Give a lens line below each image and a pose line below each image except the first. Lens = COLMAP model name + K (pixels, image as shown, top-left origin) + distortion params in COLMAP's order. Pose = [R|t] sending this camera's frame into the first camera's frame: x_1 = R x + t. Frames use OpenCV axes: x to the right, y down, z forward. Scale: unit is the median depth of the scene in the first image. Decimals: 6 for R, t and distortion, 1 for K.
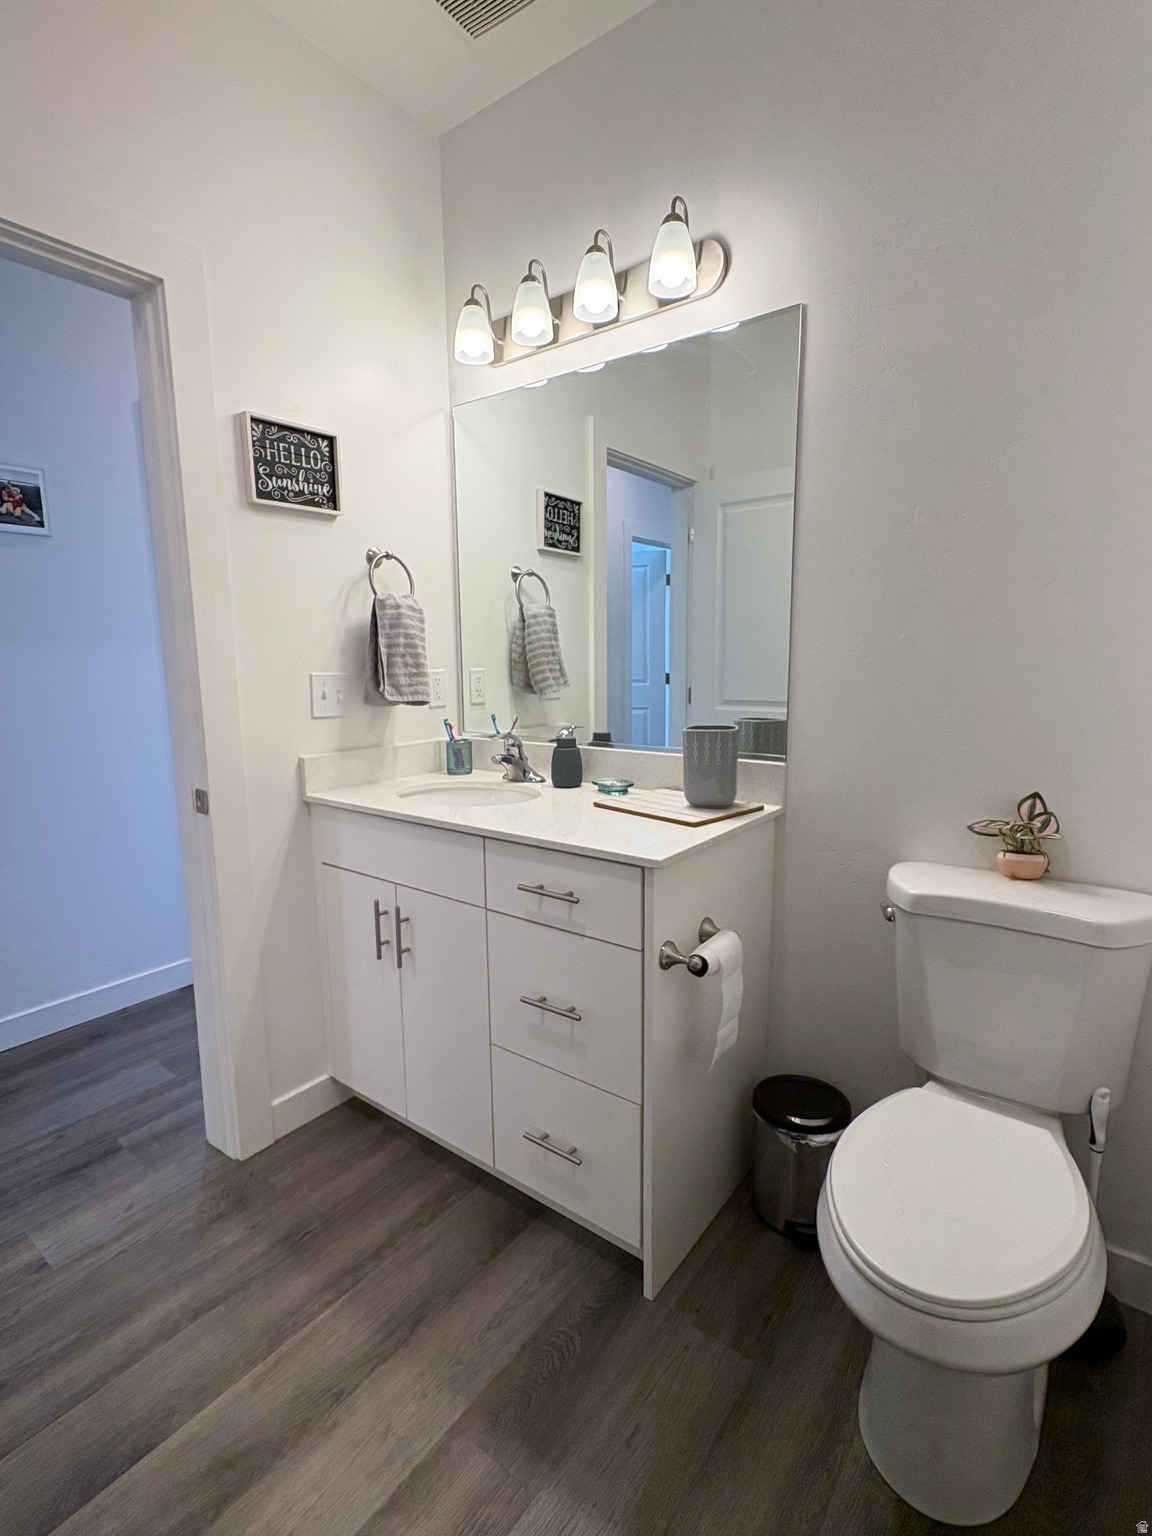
lens RADIAL K [[745.7, 0, 575.3], [0, 745.7, 768.1], [0, 0, 1]] dist [-0.005424, 0.000404]
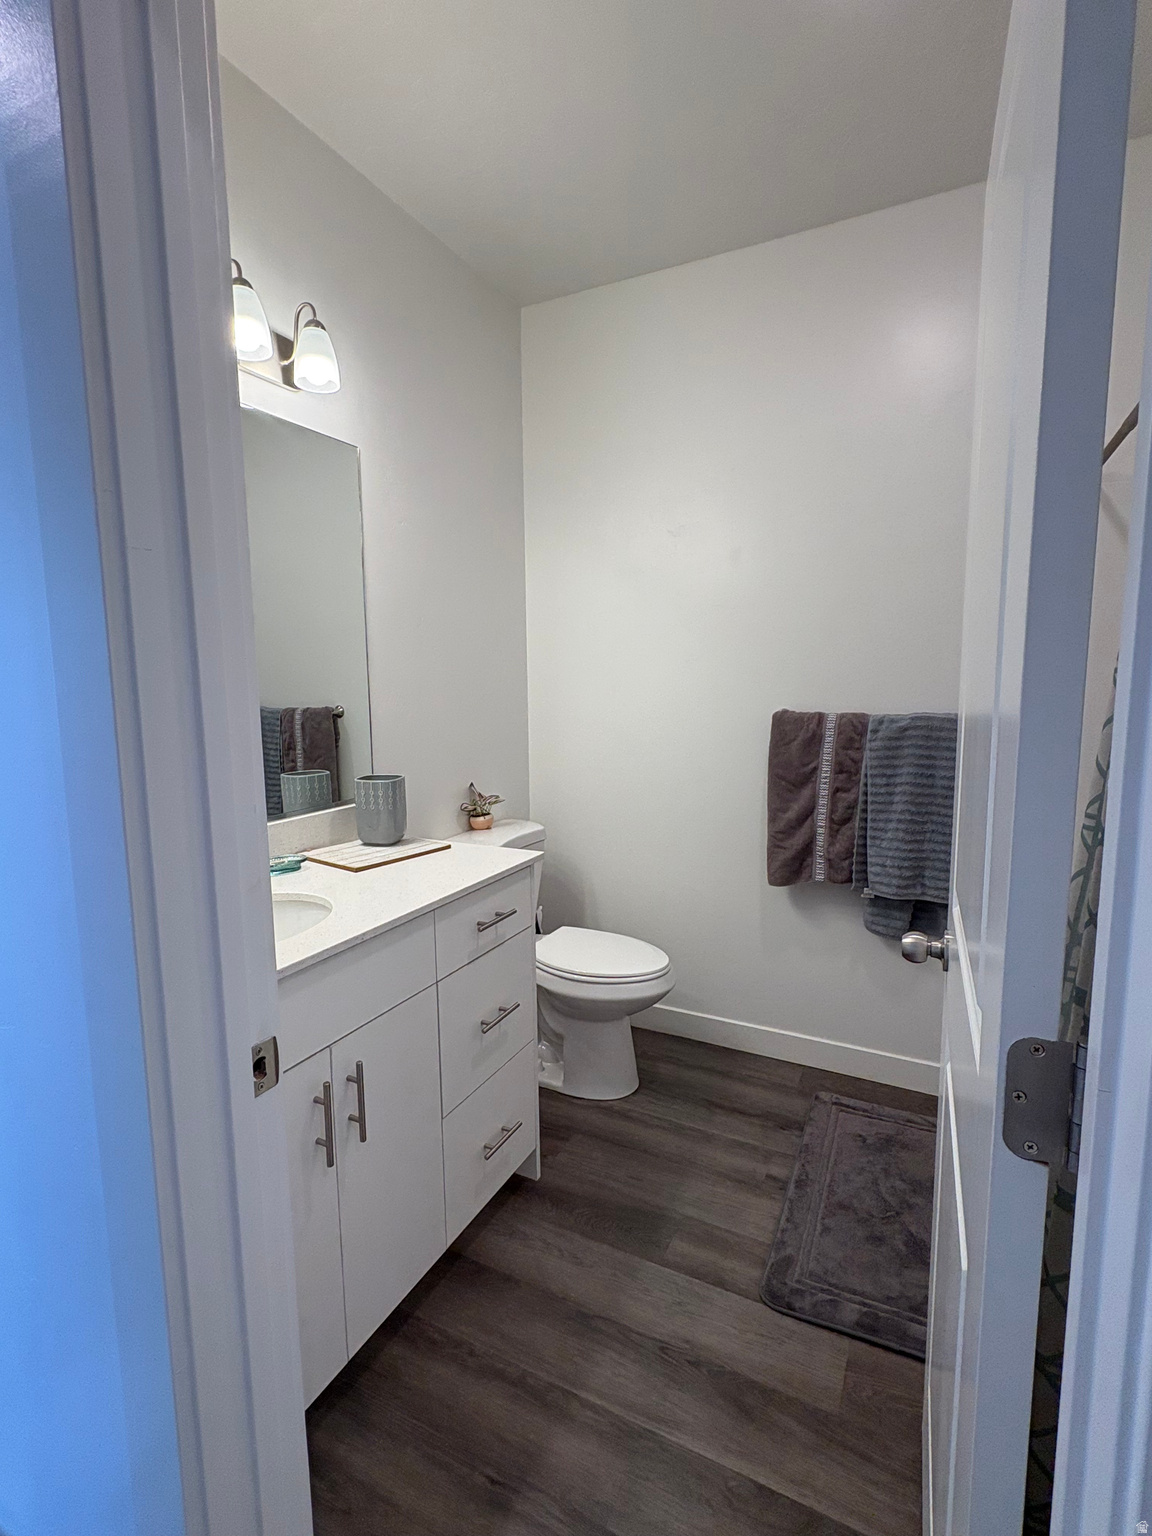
lens RADIAL K [[745.7, 0, 573.9], [0, 745.7, 765.9], [0, 0, 1]] dist [-0.005424, 0.000404]
pose [[-0.193225, -0.096918, 0.976356, -1.231593], [0.157214, 0.979193, 0.128313, -0.212277], [-0.968477, 0.178290, -0.173968, 1.075024]]
